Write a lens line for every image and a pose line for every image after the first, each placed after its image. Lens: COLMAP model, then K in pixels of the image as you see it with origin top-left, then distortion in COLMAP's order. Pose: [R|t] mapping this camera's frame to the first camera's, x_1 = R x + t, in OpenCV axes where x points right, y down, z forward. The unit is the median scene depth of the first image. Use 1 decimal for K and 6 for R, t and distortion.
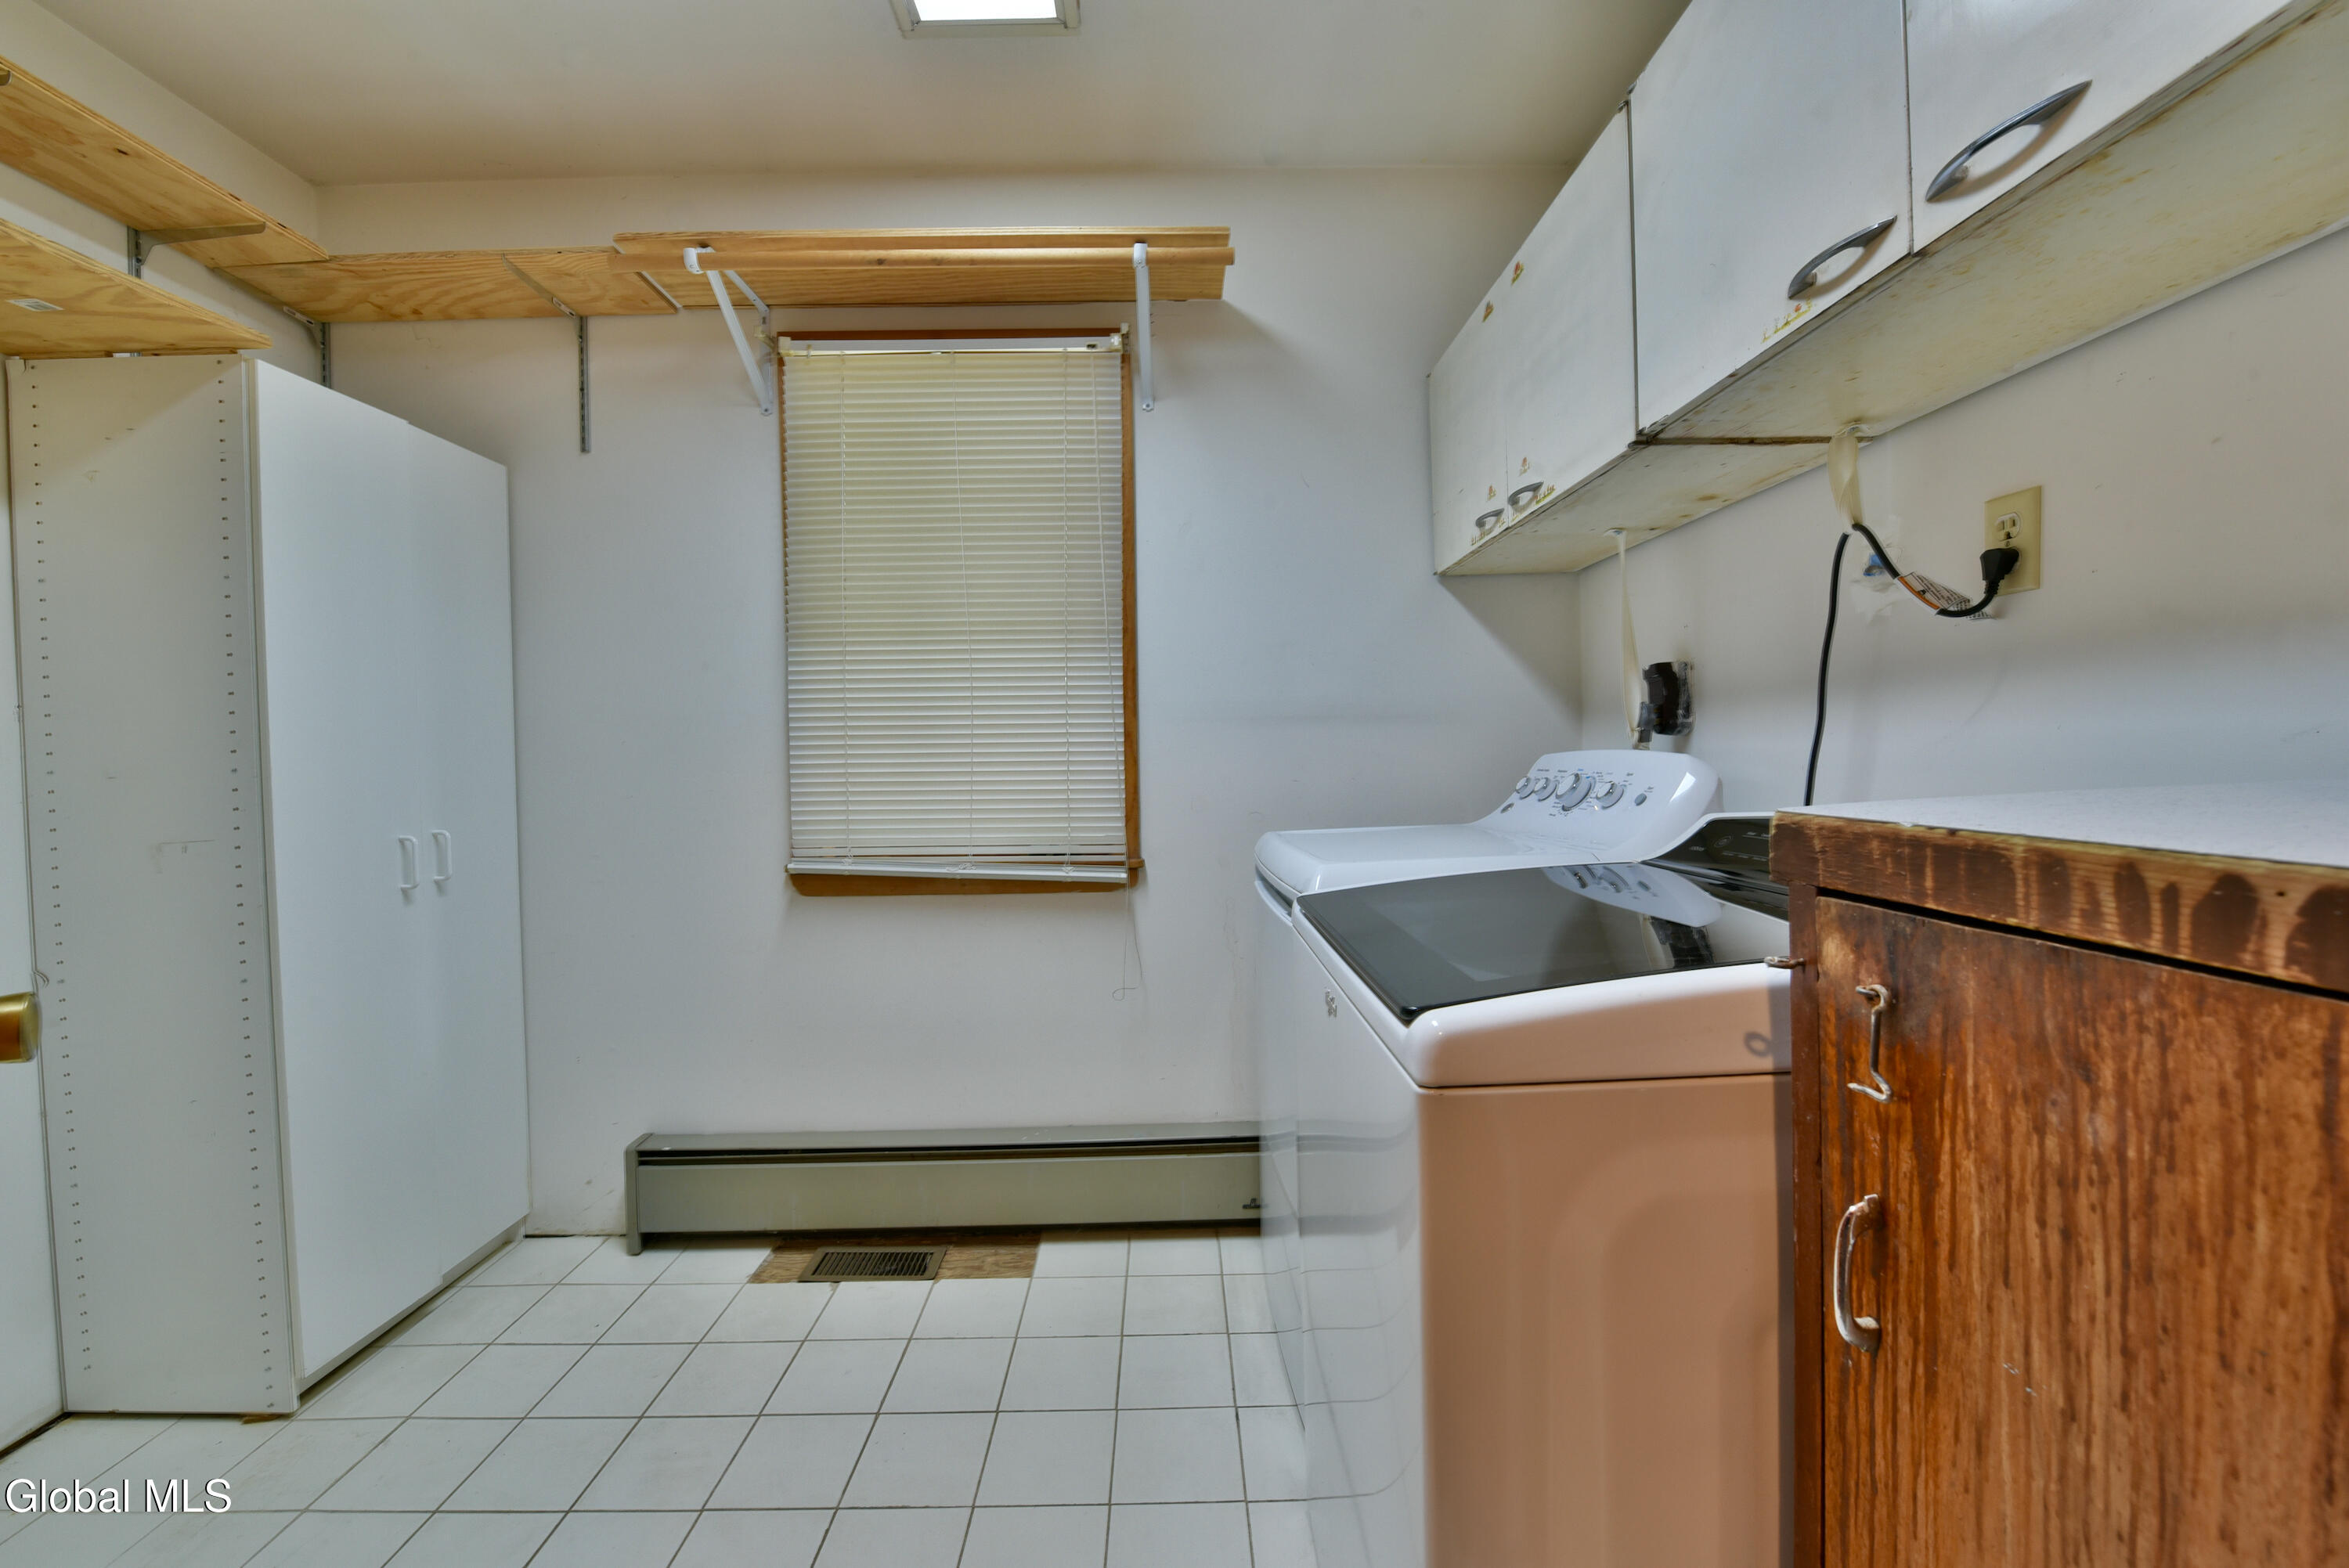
lens RADIAL K [[939.0, 0, 1174.5], [0, 939.0, 784.0], [0, 0, 1]] dist [-0.013802, -0.004834]
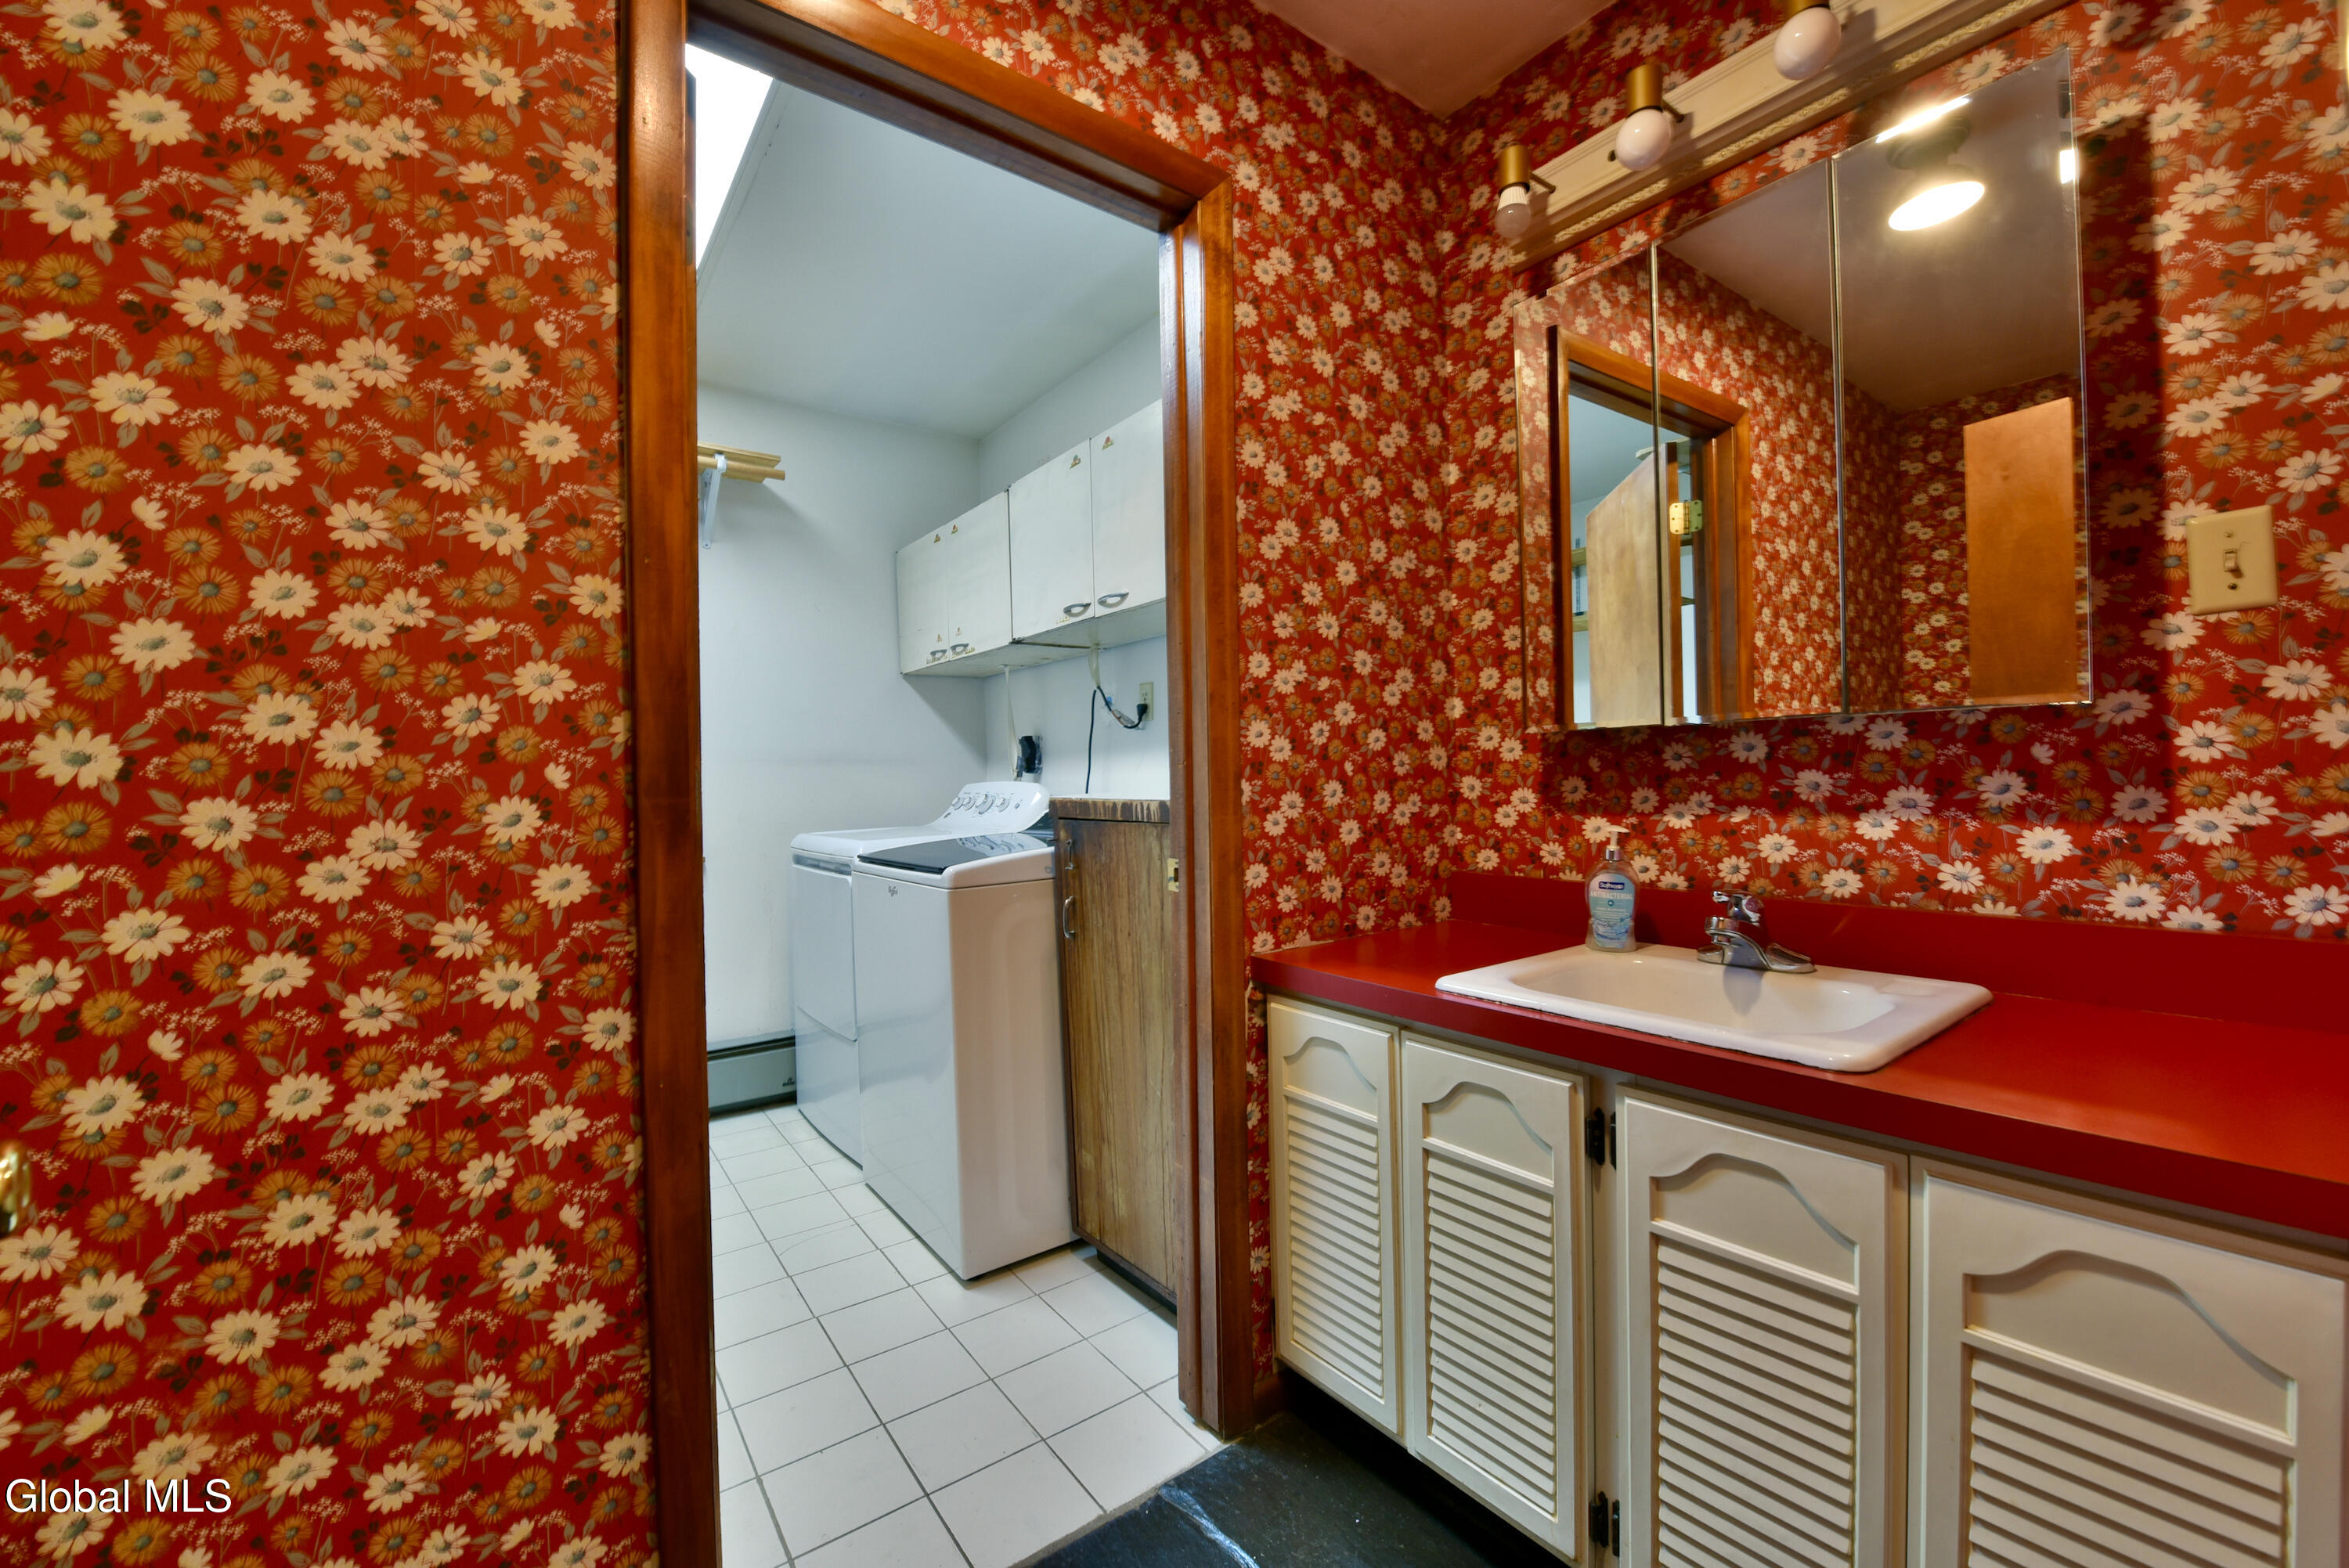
lens RADIAL K [[939.0, 0, 1174.5], [0, 939.0, 784.0], [0, 0, 1]] dist [-0.013802, -0.004834]
pose [[0.812922, -0.001155, 0.582371, -0.362812], [0.021797, 0.999358, -0.028444, 0.031043], [-0.581965, 0.035817, 0.812425, -0.754785]]
